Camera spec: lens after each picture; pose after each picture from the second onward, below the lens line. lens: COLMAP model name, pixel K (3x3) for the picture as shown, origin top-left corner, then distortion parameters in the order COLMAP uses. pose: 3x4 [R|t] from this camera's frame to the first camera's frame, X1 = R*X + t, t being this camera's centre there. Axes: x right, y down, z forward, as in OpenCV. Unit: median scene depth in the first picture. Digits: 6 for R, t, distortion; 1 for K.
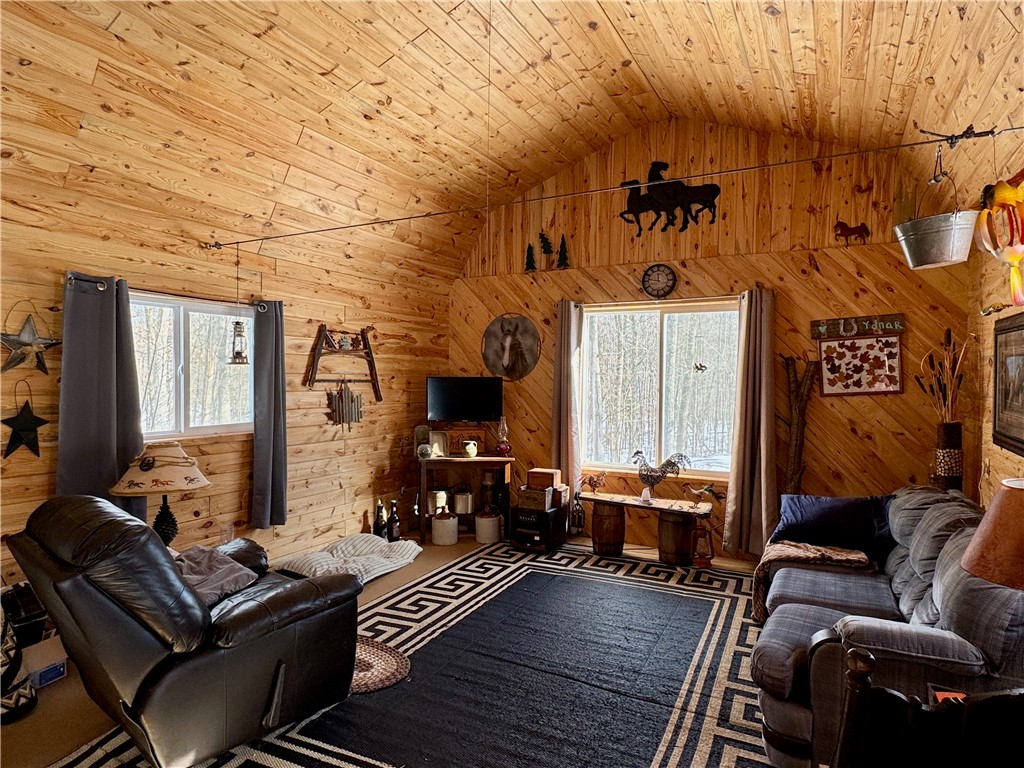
lens RADIAL K [[594.2, 0, 515.1], [0, 594.2, 390.1], [0, 0, 1]] dist [-0.001609, 0.001523]
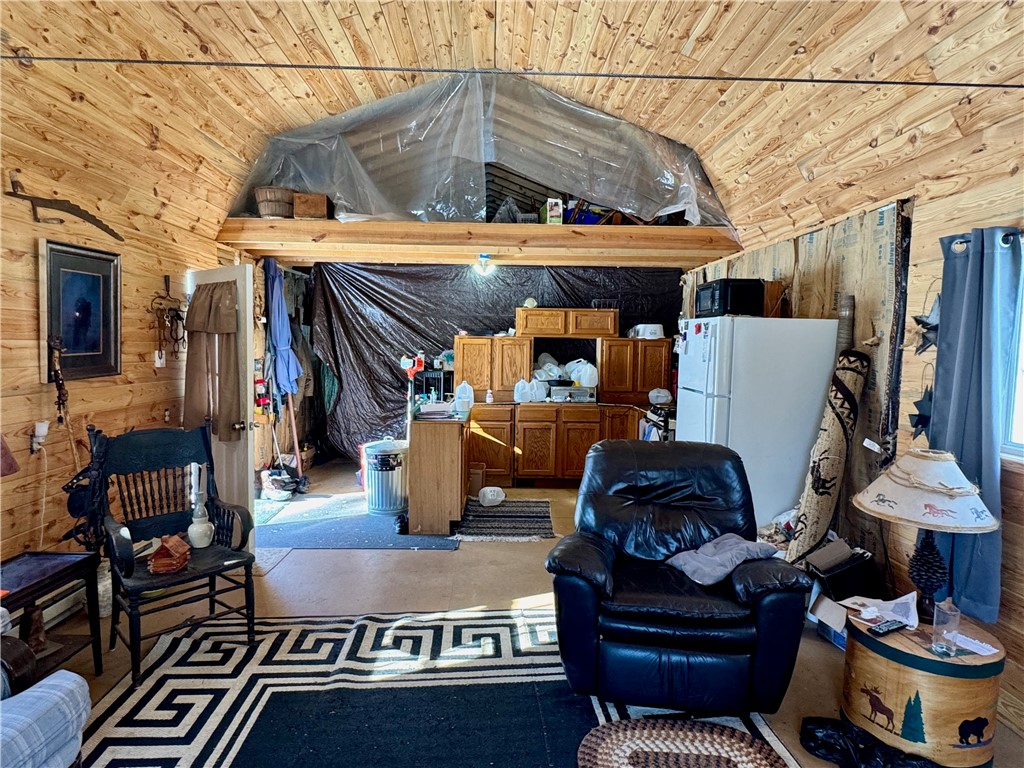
lens RADIAL K [[594.2, 0, 510.6], [0, 594.2, 384.3], [0, 0, 1]] dist [-0.001609, 0.001523]
pose [[-0.869538, 0.009878, -0.493767, 0.150882], [-0.037035, 0.995680, 0.085140, -0.026256], [0.492475, 0.092320, -0.865416, 0.989881]]
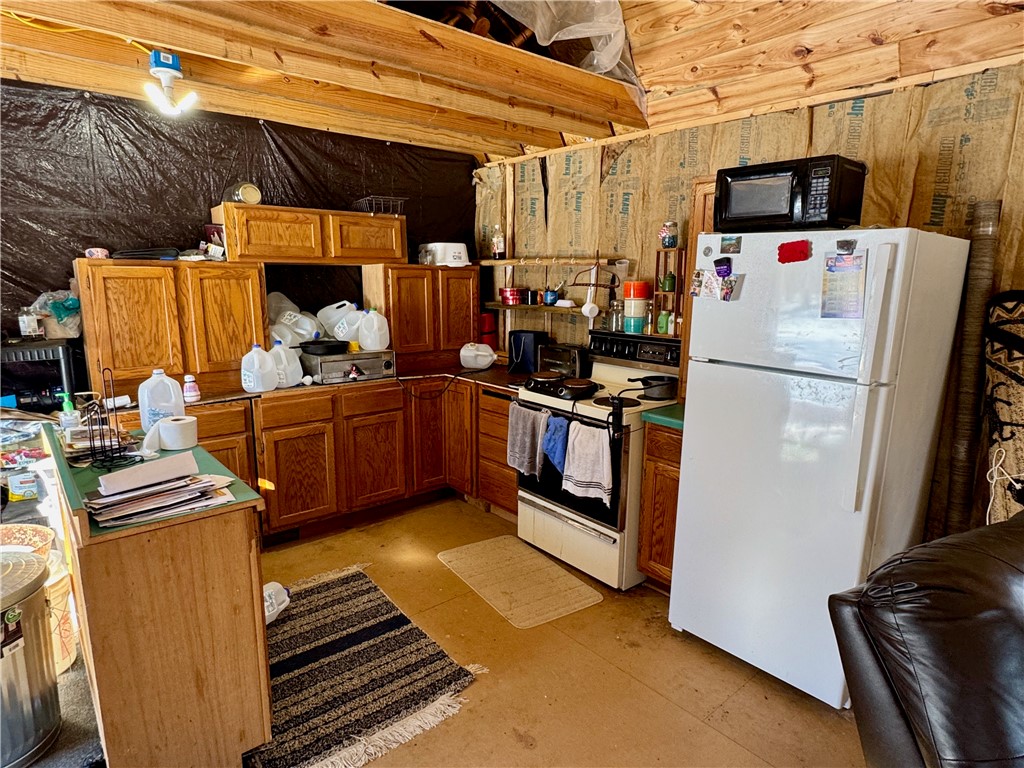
lens RADIAL K [[594.2, 0, 512.0], [0, 594.2, 387.2], [0, 0, 1]] dist [-0.001609, 0.001523]
pose [[-0.359352, 0.162489, -0.918947, -0.006122], [-0.038936, 0.981256, 0.188732, -0.019229], [0.932389, 0.103601, -0.346290, 0.344751]]
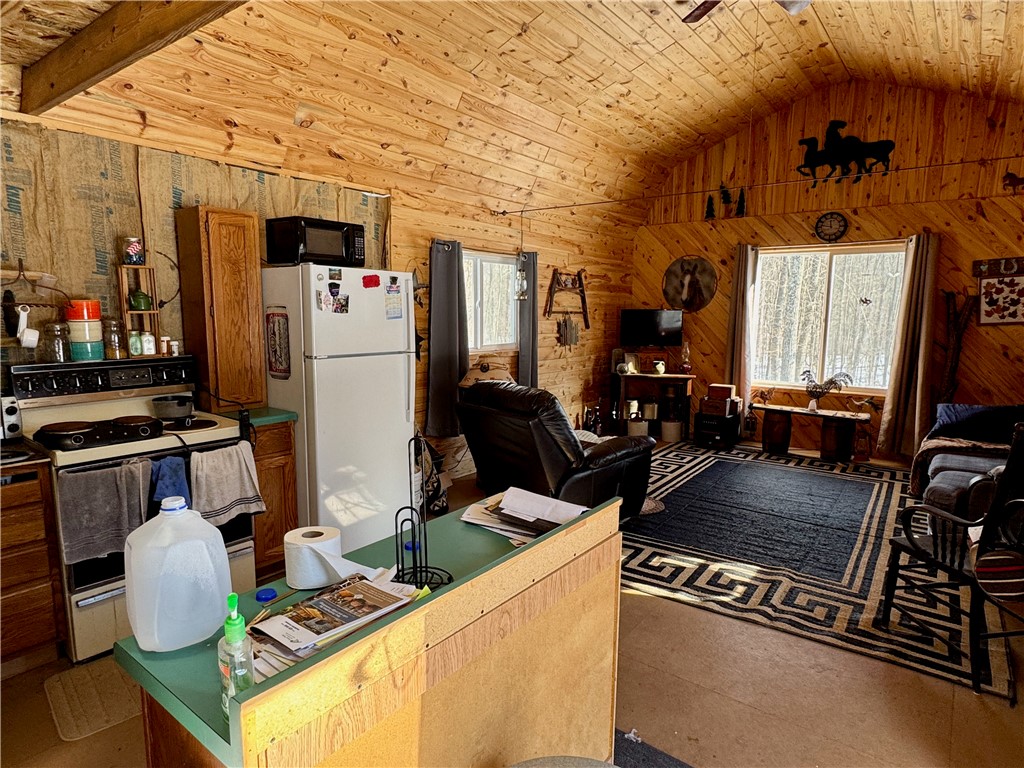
lens RADIAL K [[594.2, 0, 516.3], [0, 594.2, 388.5], [0, 0, 1]] dist [-0.001609, 0.001523]
pose [[0.987530, 0.020180, -0.156130, -0.210090], [-0.002834, 0.993868, 0.110536, 0.006887], [0.157403, -0.108715, 0.981532, -0.328201]]
